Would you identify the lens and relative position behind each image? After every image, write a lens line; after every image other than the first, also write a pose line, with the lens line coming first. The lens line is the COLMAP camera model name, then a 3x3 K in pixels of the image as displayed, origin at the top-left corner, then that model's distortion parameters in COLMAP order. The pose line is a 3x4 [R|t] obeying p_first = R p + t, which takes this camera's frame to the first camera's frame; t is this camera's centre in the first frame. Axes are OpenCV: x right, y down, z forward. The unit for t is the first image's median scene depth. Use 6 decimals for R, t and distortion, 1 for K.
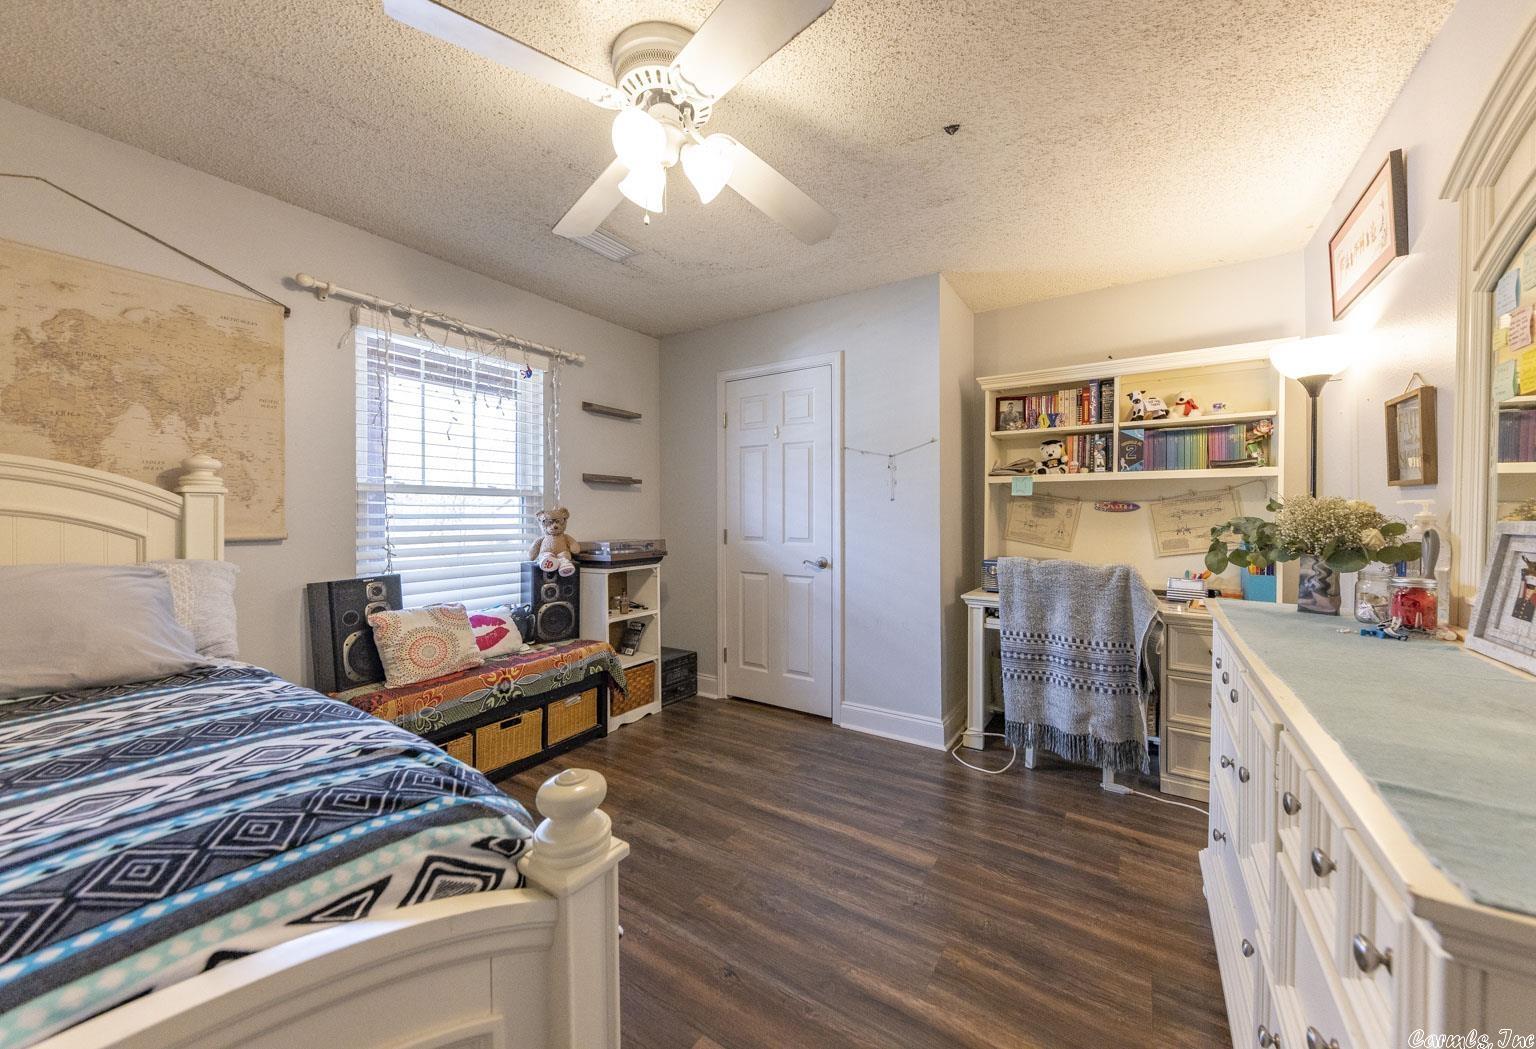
lens RADIAL K [[548.5, 0, 783.6], [0, 548.5, 516.5], [0, 0, 1]] dist [0.010329, -0.005855]
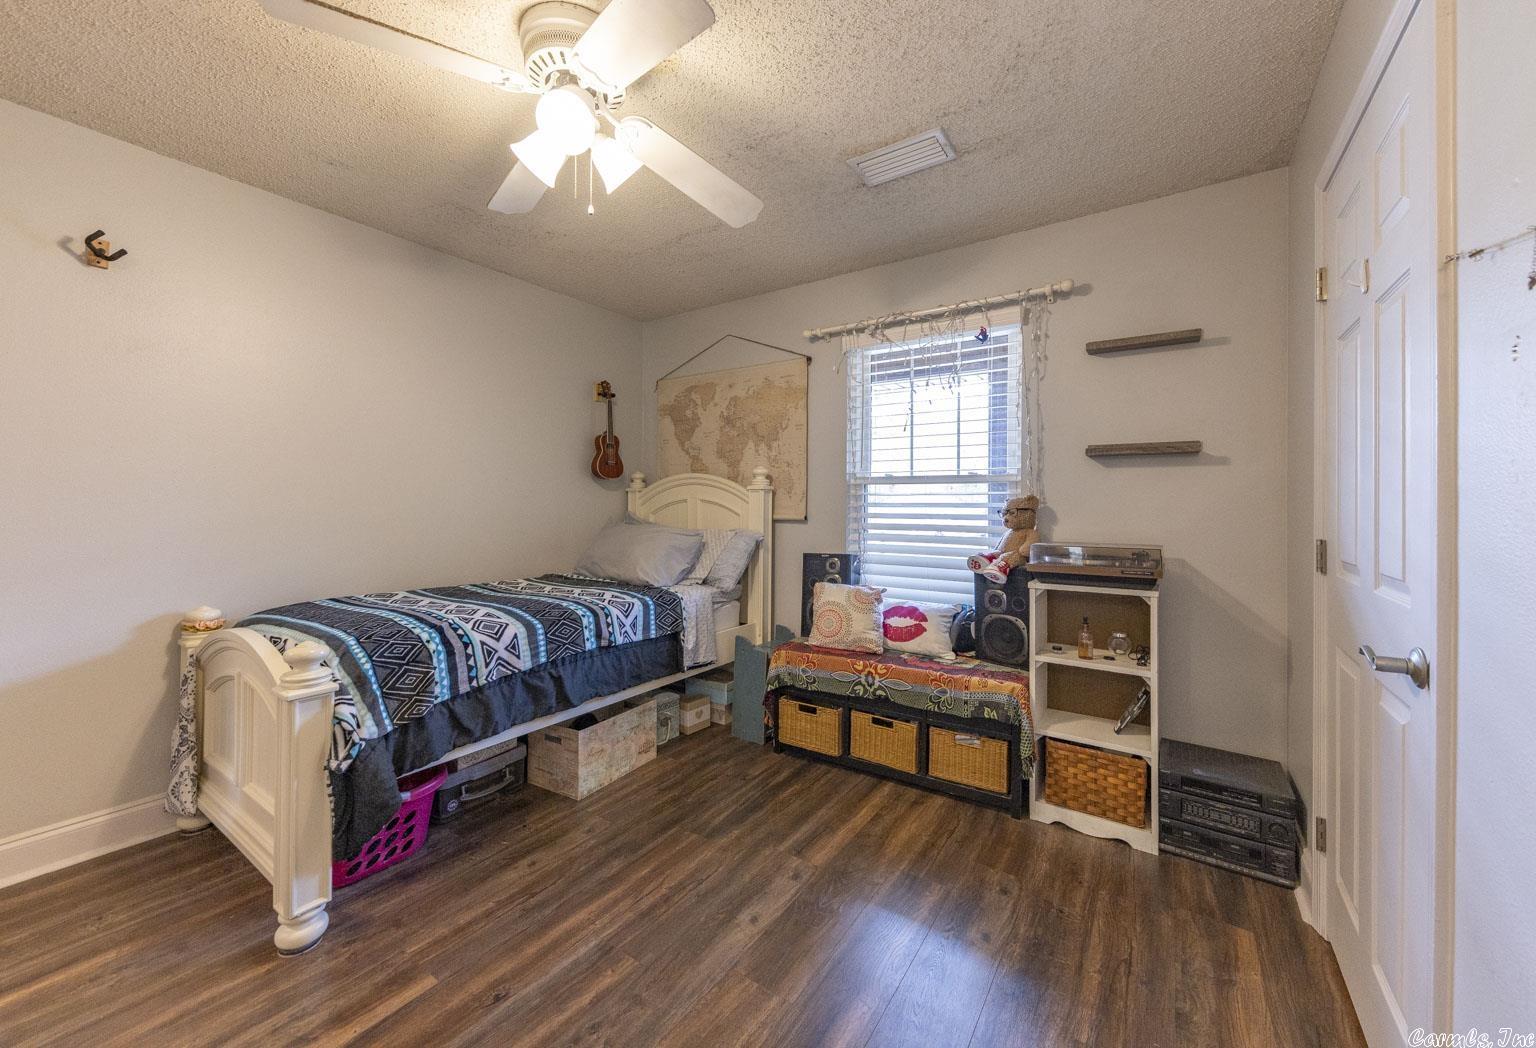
lens RADIAL K [[572.3, 0, 802.0], [0, 572.3, 501.0], [0, 0, 1]] dist [0.007890, -0.000047]
pose [[-0.008309, -0.000023, -0.999965, 0.475458], [-0.007231, 0.999974, 0.000037, -0.006701], [0.999939, 0.007231, -0.008309, 0.828622]]
